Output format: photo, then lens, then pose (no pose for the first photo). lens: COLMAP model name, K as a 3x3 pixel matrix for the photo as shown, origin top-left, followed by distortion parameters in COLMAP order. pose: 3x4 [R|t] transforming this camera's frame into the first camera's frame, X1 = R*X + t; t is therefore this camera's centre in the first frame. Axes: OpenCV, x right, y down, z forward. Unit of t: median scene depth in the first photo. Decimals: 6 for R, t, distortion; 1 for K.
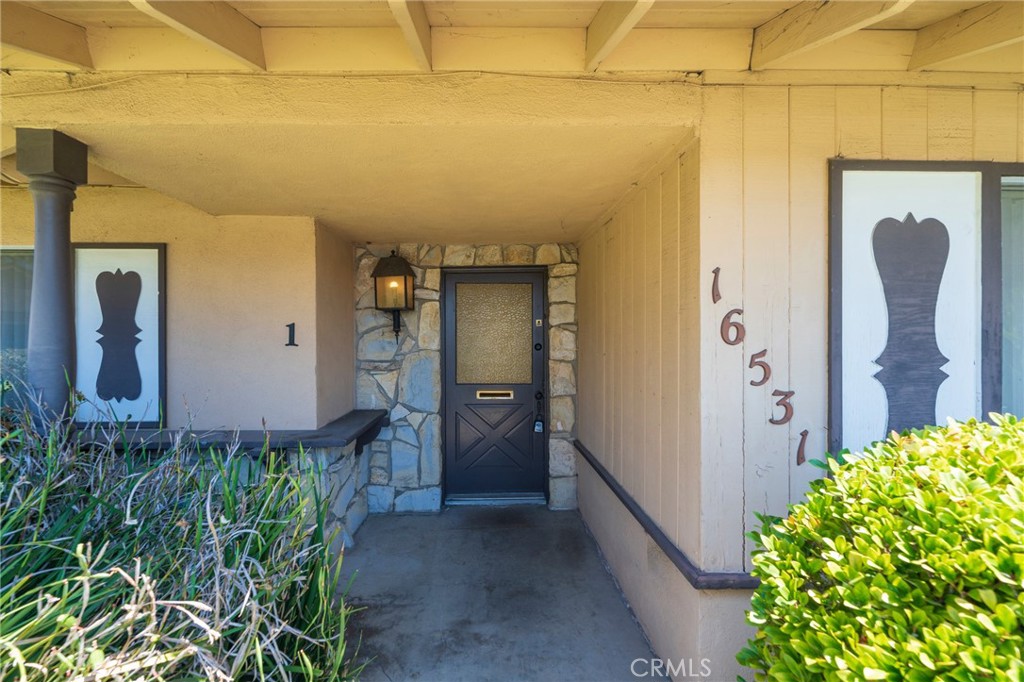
lens RADIAL K [[417.9, 0, 506.9], [0, 417.9, 339.8], [0, 0, 1]] dist [0.002384, -0.001429]
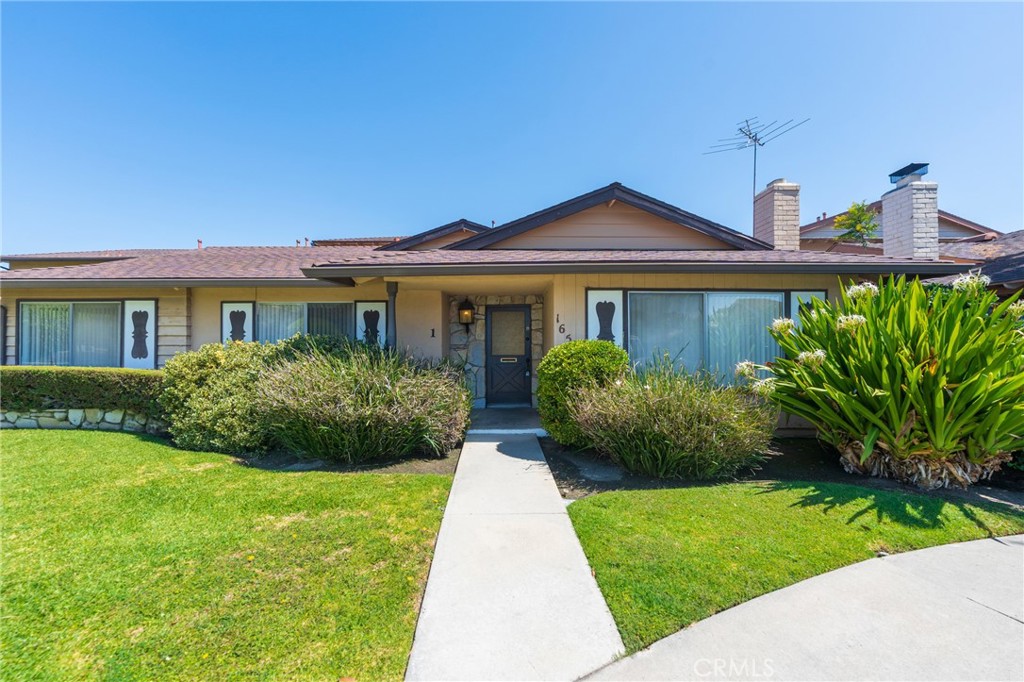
lens RADIAL K [[417.9, 0, 514.7], [0, 417.9, 340.1], [0, 0, 1]] dist [0.002384, -0.001429]
pose [[0.998855, -0.003409, -0.047717, 0.120683], [0.002573, 0.999843, -0.017559, 0.065998], [0.047770, 0.017416, 0.998707, -1.357169]]
